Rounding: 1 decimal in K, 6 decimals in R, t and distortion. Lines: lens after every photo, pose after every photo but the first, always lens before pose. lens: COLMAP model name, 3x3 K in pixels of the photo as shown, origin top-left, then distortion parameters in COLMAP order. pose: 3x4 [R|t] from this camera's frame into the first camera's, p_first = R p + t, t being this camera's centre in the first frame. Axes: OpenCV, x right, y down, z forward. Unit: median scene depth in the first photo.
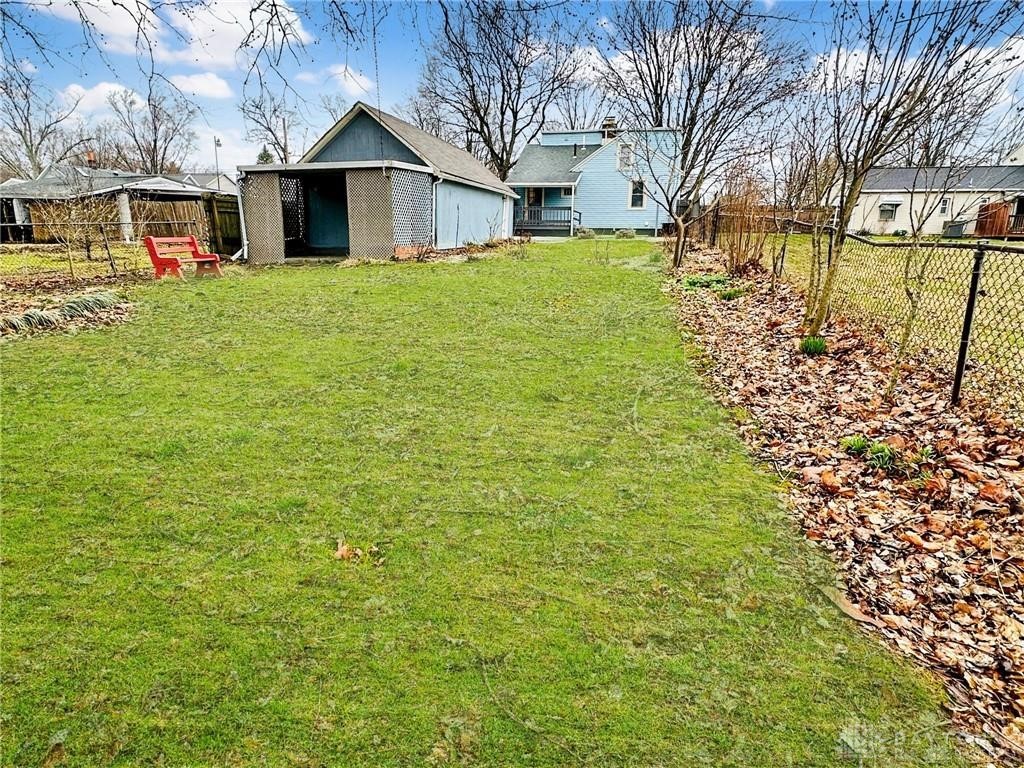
lens RADIAL K [[568.4, 0, 512.7], [0, 568.4, 381.8], [0, 0, 1]] dist [0.005576, 0.000334]
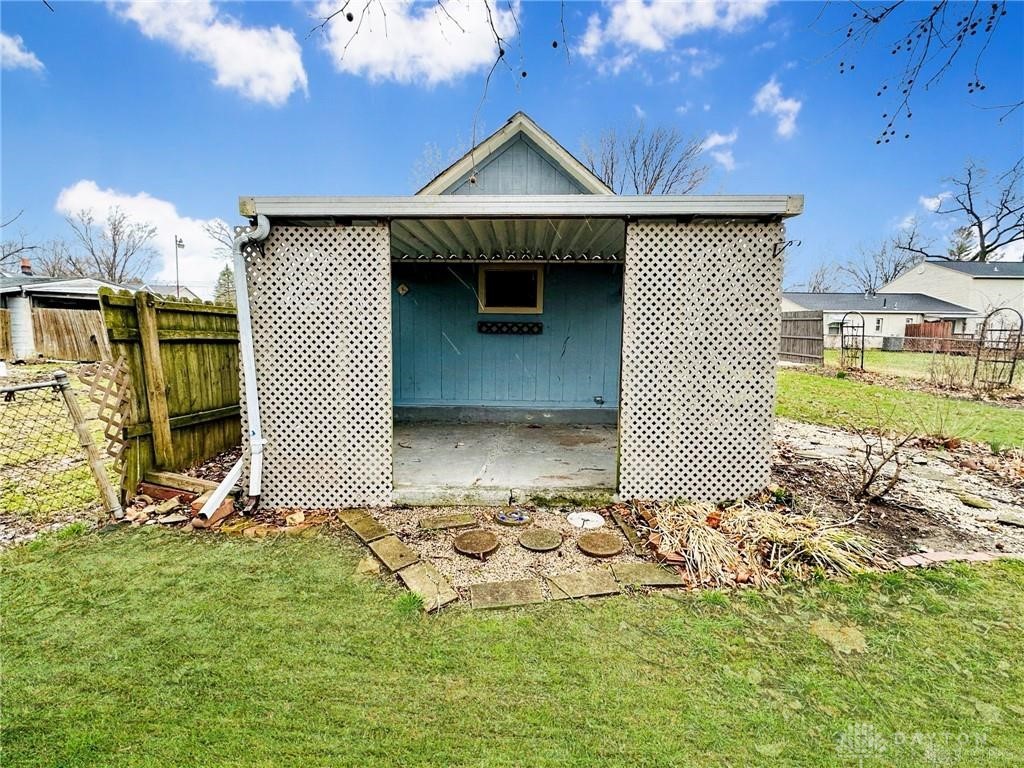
lens RADIAL K [[410.5, 0, 513.8], [0, 410.5, 385.2], [0, 0, 1]] dist [-0.001174, 0.000293]
pose [[0.975981, -0.022573, 0.216685, -0.363844], [0.051725, 0.990187, -0.129824, -0.228017], [-0.211628, 0.137914, 0.967571, 0.717948]]
